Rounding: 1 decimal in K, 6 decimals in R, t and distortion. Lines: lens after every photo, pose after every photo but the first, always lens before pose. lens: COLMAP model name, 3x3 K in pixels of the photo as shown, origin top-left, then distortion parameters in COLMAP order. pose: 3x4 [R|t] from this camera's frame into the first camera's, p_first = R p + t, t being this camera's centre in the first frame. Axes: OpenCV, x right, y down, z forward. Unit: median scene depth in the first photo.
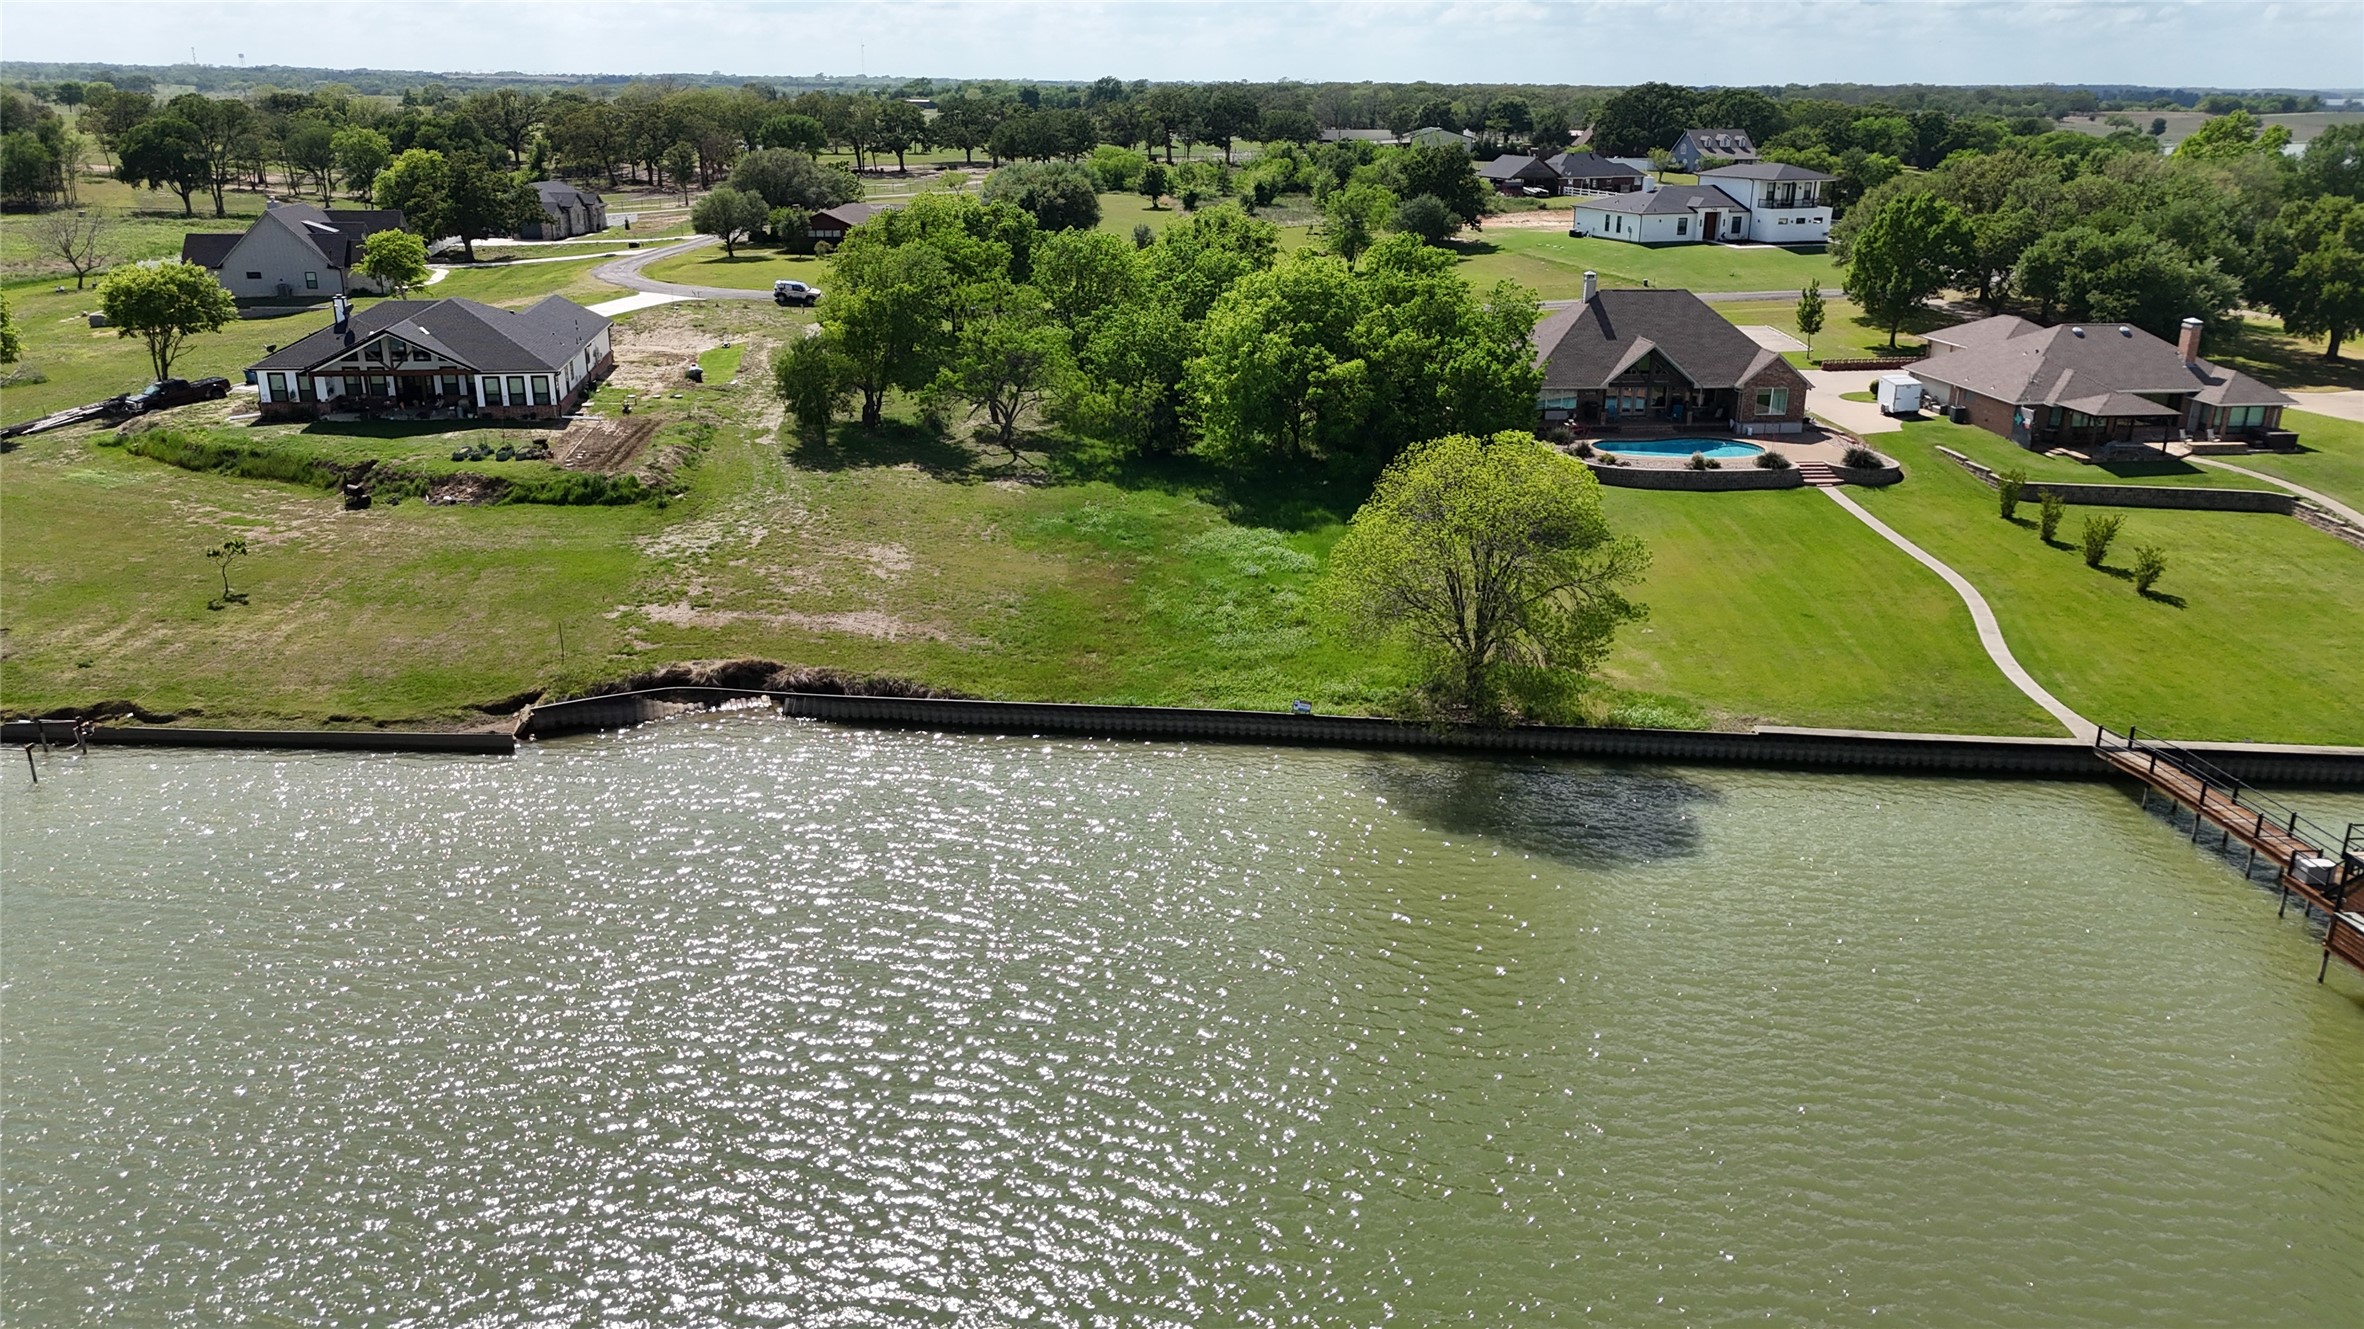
lens RADIAL K [[1780.3, 0, 1182.0], [0, 1780.3, 664.5], [0, 0, 1]] dist [0.057702, -0.043798]
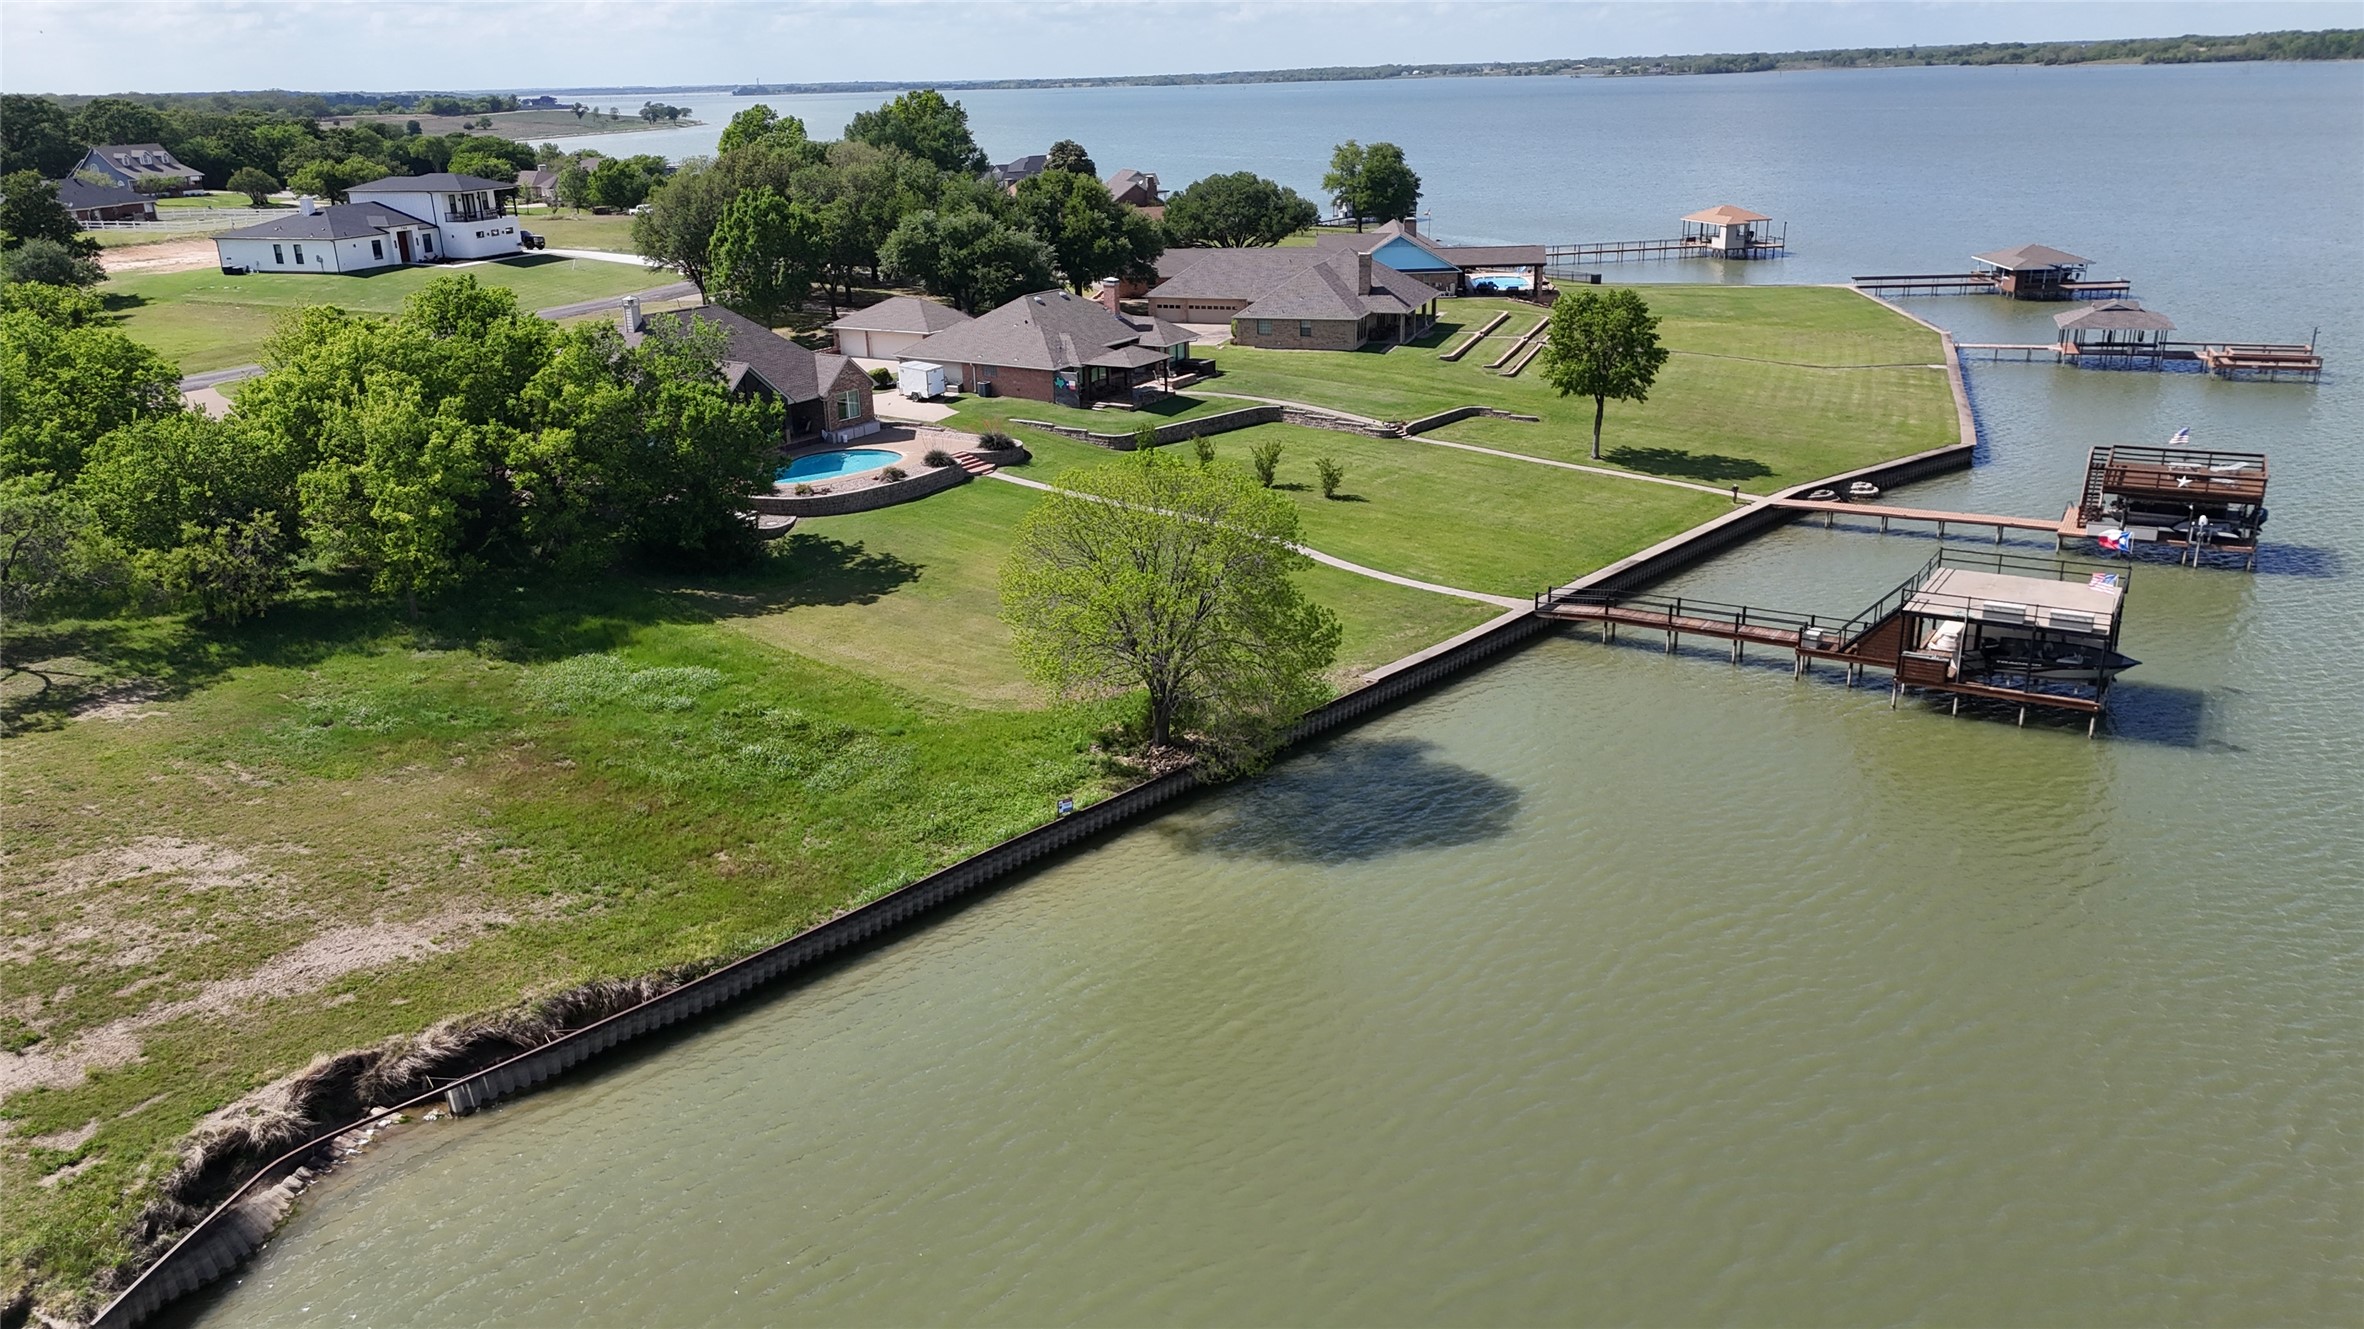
lens RADIAL K [[1780.3, 0, 1182.0], [0, 1780.3, 664.5], [0, 0, 1]] dist [0.057702, -0.043798]
pose [[0.576461, -0.276765, 0.768826, -0.369406], [0.279371, 0.950948, 0.132855, -0.095531], [-0.767883, 0.138202, 0.625505, 0.285499]]
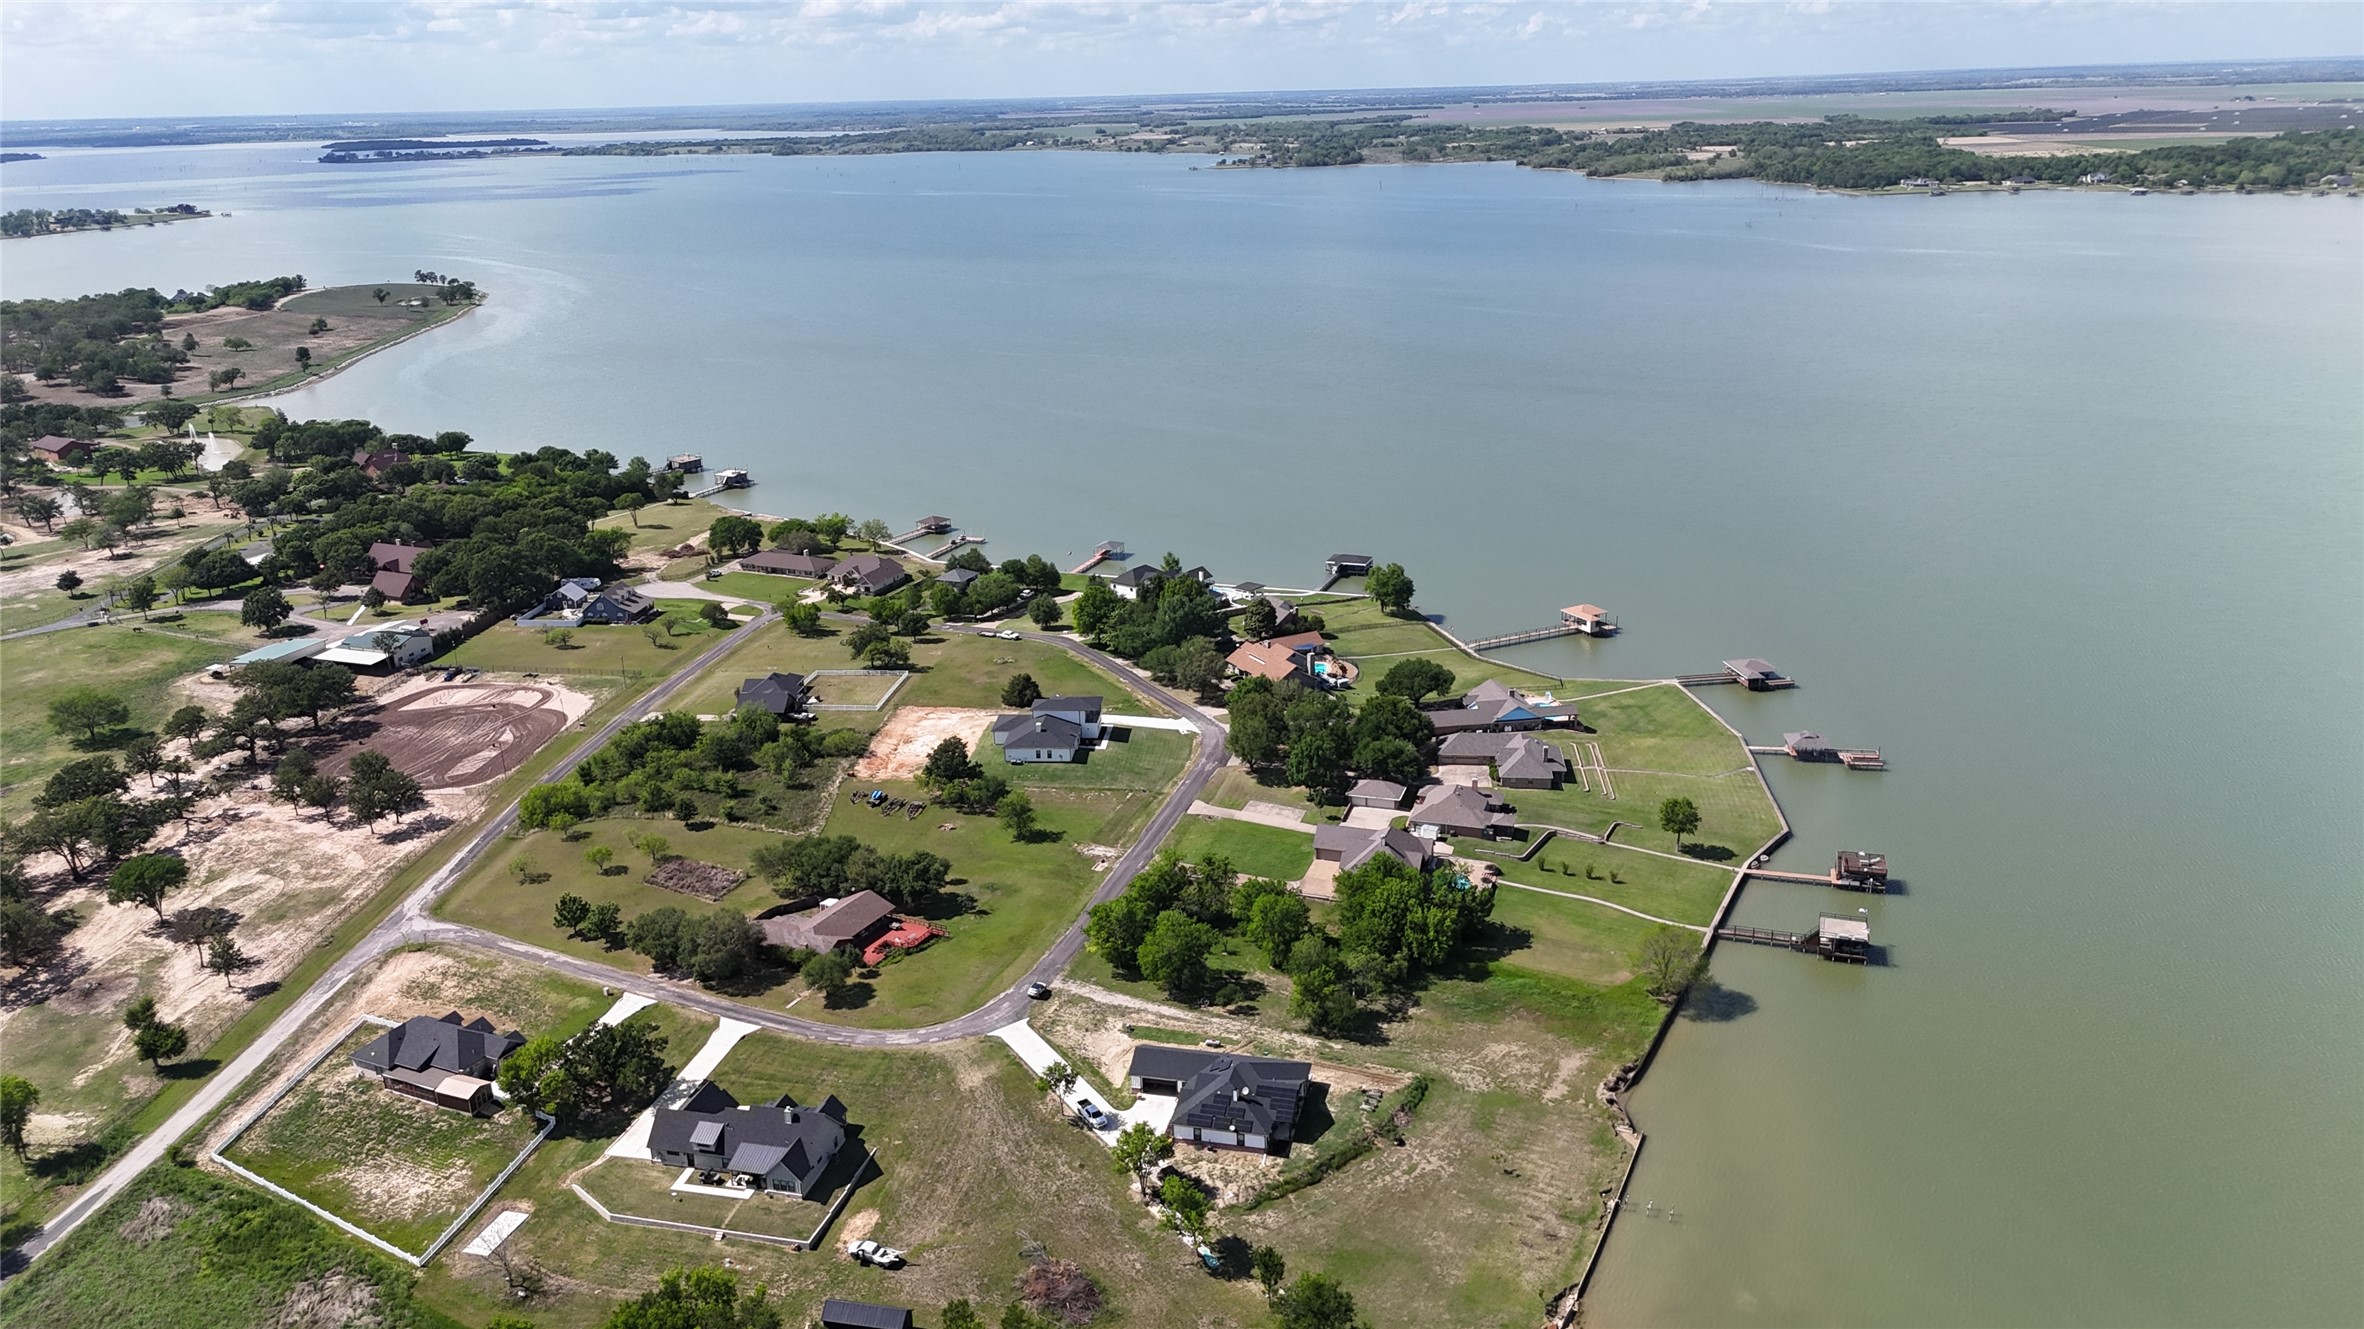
lens RADIAL K [[1780.3, 0, 1182.0], [0, 1780.3, 664.5], [0, 0, 1]] dist [0.057702, -0.043798]
pose [[0.373803, -0.304633, 0.876054, -2.299145], [0.315526, 0.929956, 0.188745, -1.145791], [-0.872190, 0.205865, 0.443740, 0.048341]]
